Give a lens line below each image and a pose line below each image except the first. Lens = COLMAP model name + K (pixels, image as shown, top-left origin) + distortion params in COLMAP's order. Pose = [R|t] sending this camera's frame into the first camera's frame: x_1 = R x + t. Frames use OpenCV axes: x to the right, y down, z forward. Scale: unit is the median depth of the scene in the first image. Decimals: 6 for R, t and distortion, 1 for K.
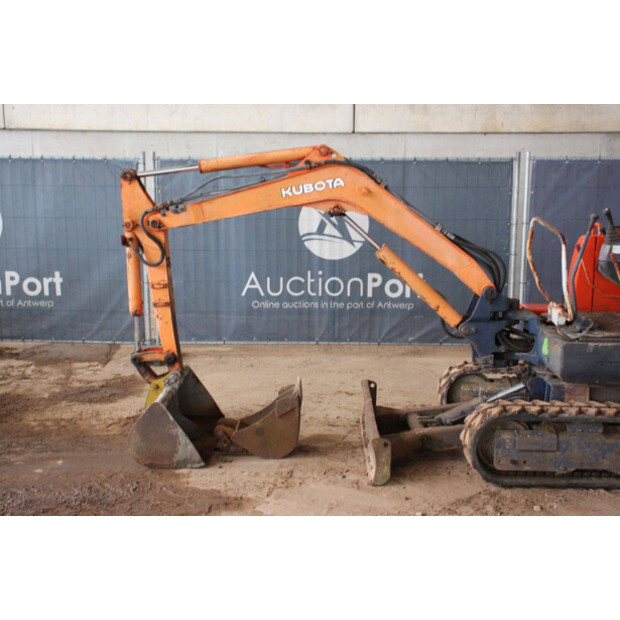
lens RADIAL K [[826.3, 0, 313.3], [0, 826.3, 312.4], [0, 0, 1]] dist [0.038162, 0.076730]
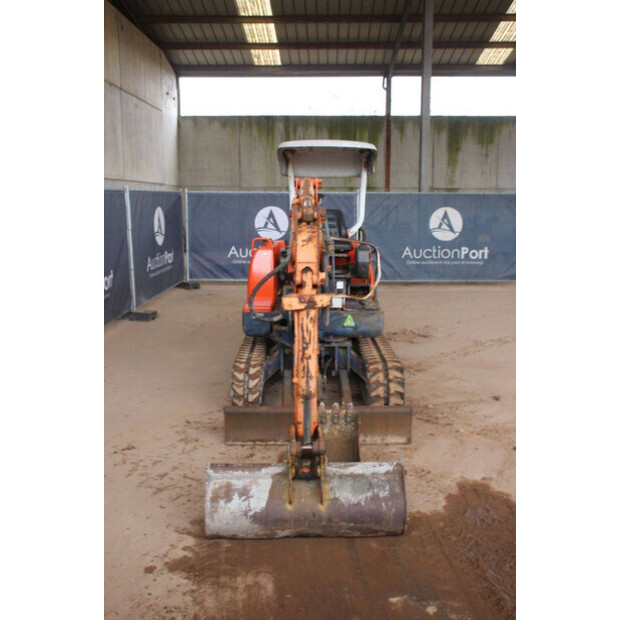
lens RADIAL K [[650.0, 0, 307.5], [0, 650.0, 311.7], [0, 0, 1]] dist [-0.084237, 0.176615]
pose [[-0.027792, -0.178254, 0.983592, -0.533269], [0.153997, 0.971462, 0.180407, -0.121808], [-0.987680, 0.156484, 0.000452, 0.668796]]
